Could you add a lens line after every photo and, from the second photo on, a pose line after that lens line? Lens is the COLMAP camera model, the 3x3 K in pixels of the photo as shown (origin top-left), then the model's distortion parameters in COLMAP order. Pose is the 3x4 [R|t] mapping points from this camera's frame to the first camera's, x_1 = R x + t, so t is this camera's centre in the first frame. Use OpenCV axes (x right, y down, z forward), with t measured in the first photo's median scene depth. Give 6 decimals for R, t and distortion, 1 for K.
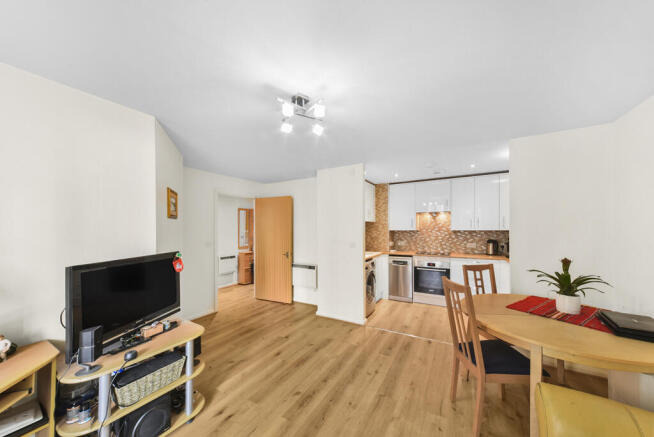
lens RADIAL K [[234.8, 0, 324.4], [0, 234.8, 224.2], [0, 0, 1]] dist [-0.006844, 0.001119]
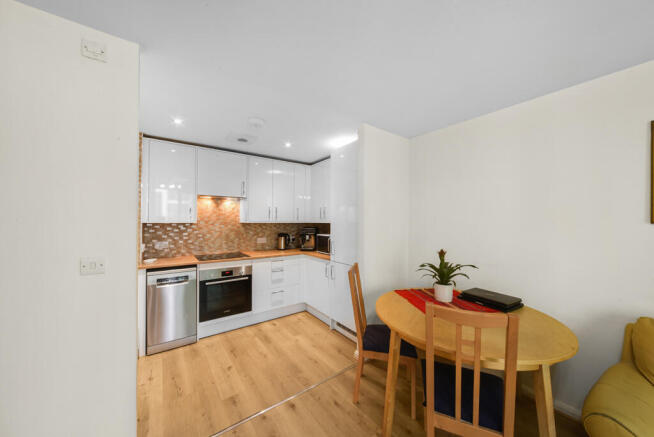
lens RADIAL K [[234.8, 0, 344.3], [0, 234.8, 220.1], [0, 0, 1]] dist [-0.006844, 0.001119]
pose [[0.379851, 0.008933, 0.925005, -0.042396], [-0.022534, 0.999746, -0.000401, 0.010672], [-0.924773, -0.020691, 0.379956, 0.405858]]
